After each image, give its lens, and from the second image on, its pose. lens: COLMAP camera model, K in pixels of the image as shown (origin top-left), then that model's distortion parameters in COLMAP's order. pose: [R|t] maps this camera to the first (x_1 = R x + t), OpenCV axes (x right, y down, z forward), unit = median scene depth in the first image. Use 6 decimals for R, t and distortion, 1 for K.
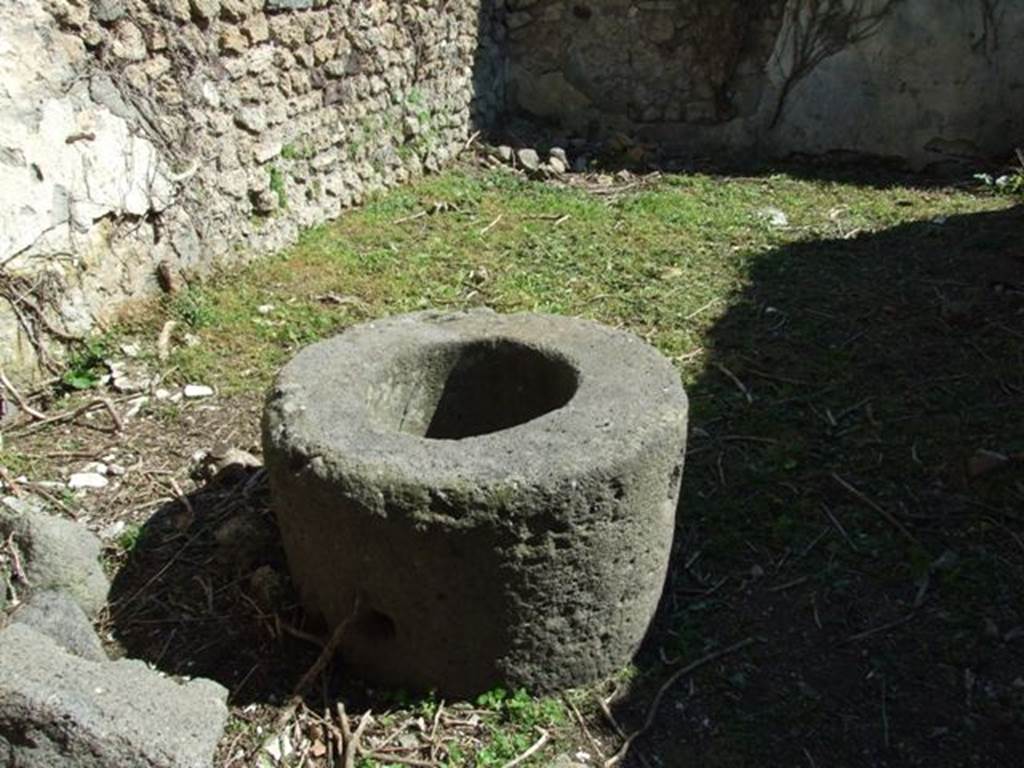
lens RADIAL K [[808.5, 0, 515.0], [0, 808.5, 375.7], [0, 0, 1]] dist [-0.045617, 0.026857]
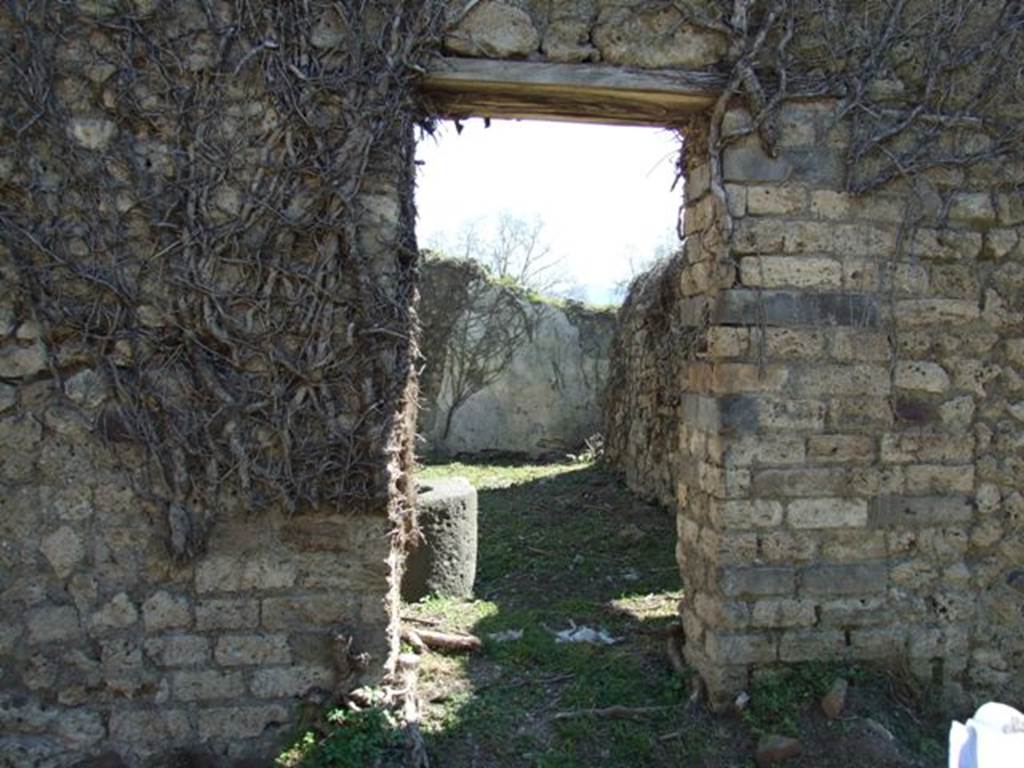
lens RADIAL K [[799.8, 0, 512.4], [0, 799.8, 382.2], [0, 0, 1]] dist [-0.053174, 0.024744]
pose [[0.906807, 0.001721, 0.421543, -0.230095], [0.172966, 0.910418, -0.375794, 0.212513], [-0.384427, 0.413685, 0.825276, -0.396761]]
